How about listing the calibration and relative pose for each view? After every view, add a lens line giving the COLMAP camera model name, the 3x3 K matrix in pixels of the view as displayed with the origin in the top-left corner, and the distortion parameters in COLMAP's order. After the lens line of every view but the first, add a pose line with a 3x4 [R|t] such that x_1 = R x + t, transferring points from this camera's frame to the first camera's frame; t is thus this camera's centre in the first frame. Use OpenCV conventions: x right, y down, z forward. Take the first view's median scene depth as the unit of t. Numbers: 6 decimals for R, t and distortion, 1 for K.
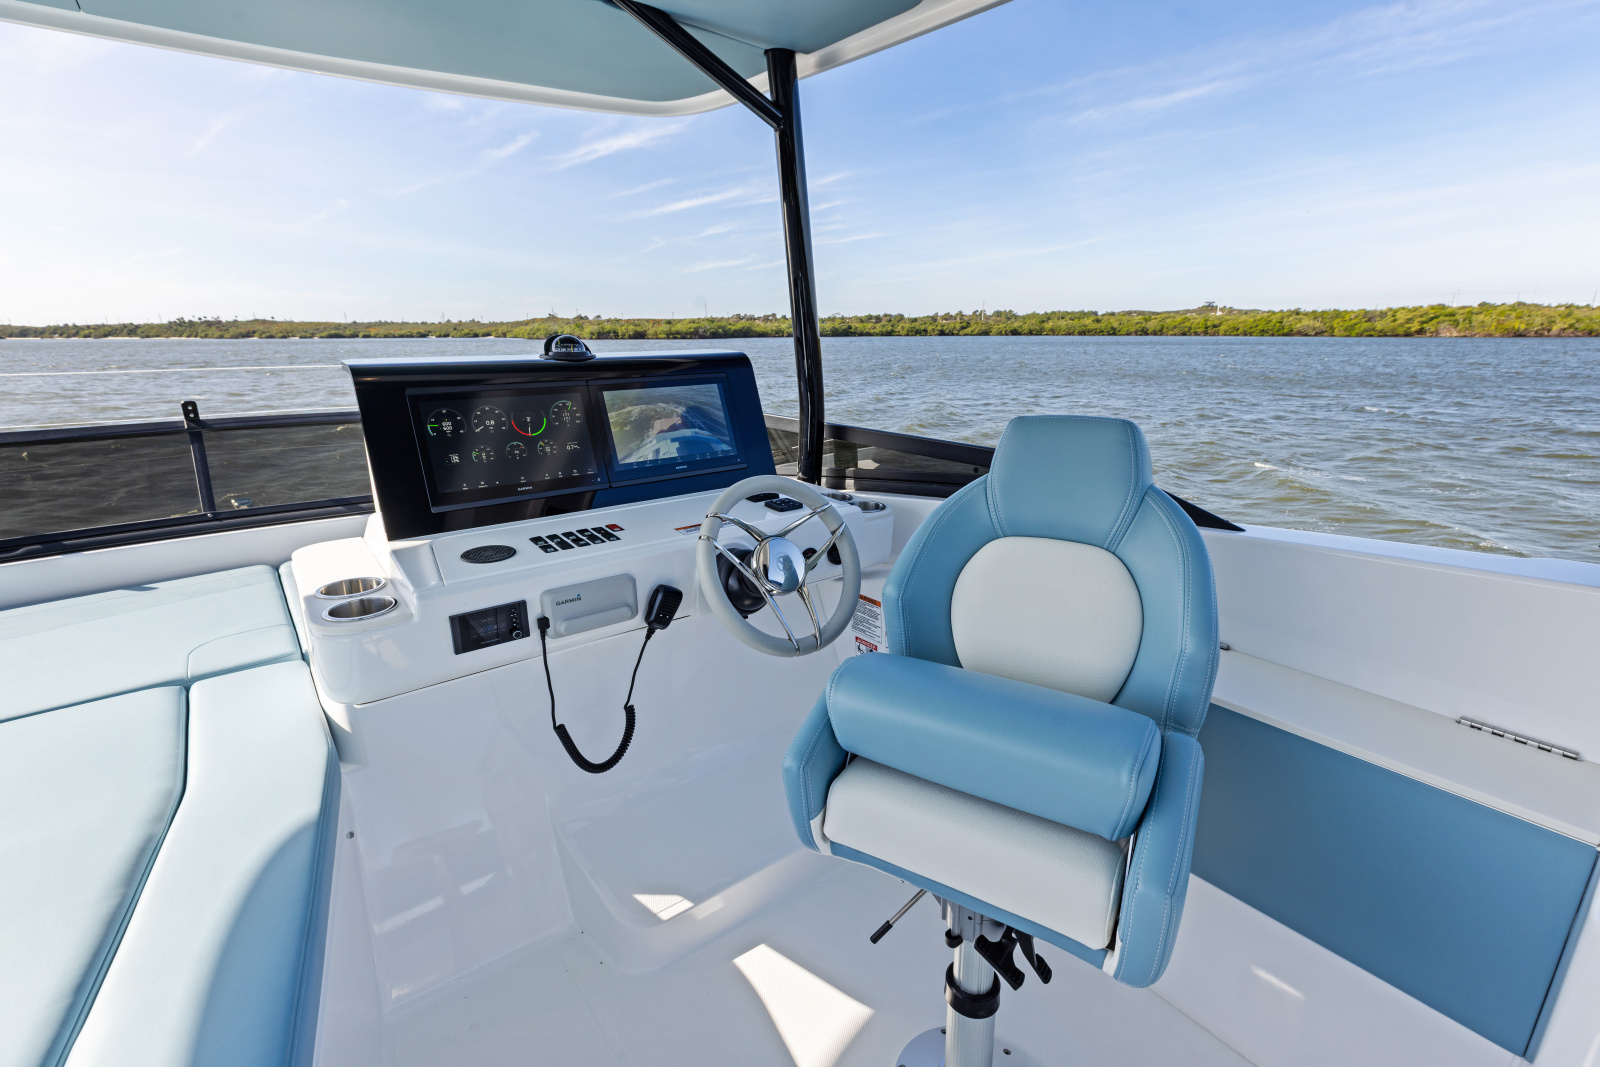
lens RADIAL K [[746.6, 0, 800.0], [0, 746.6, 533.5], [0, 0, 1]] dist [0.023195, -0.016765]
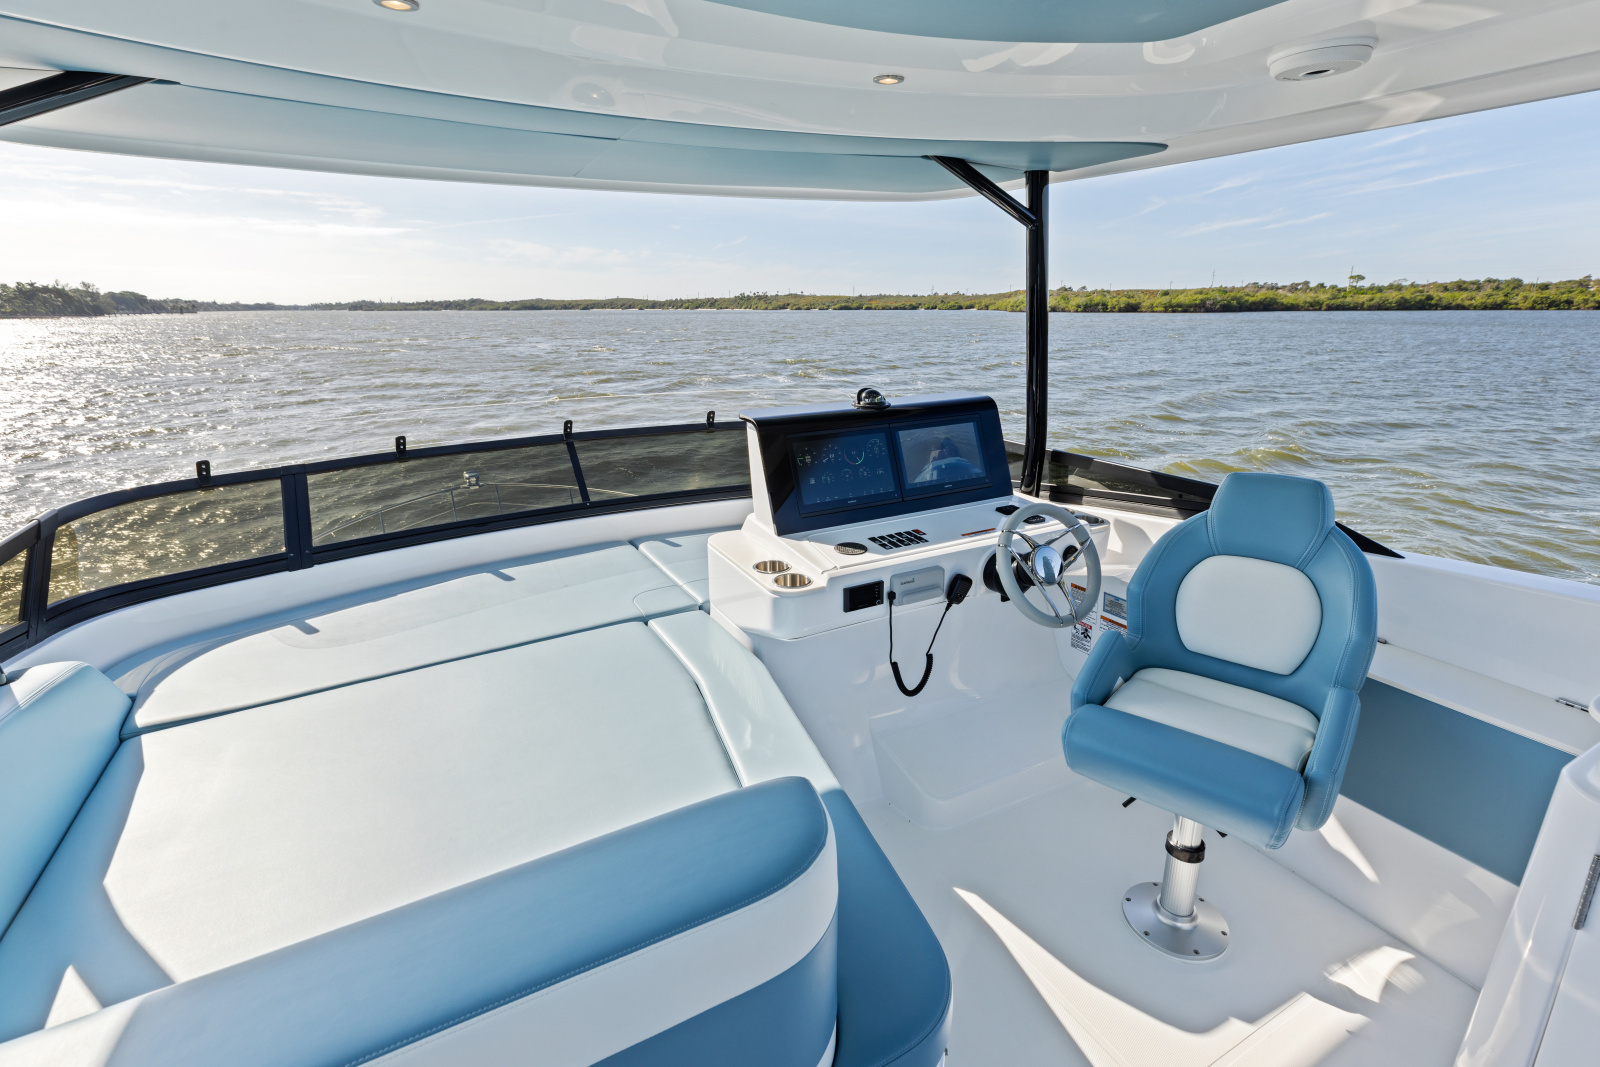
lens RADIAL K [[746.6, 0, 800.0], [0, 746.6, 533.5], [0, 0, 1]] dist [0.023195, -0.016765]
pose [[0.986895, 0.041965, -0.155809, -0.267247], [-0.036790, 0.998676, 0.035946, -0.051895], [0.157112, -0.029743, 0.987133, -0.500102]]
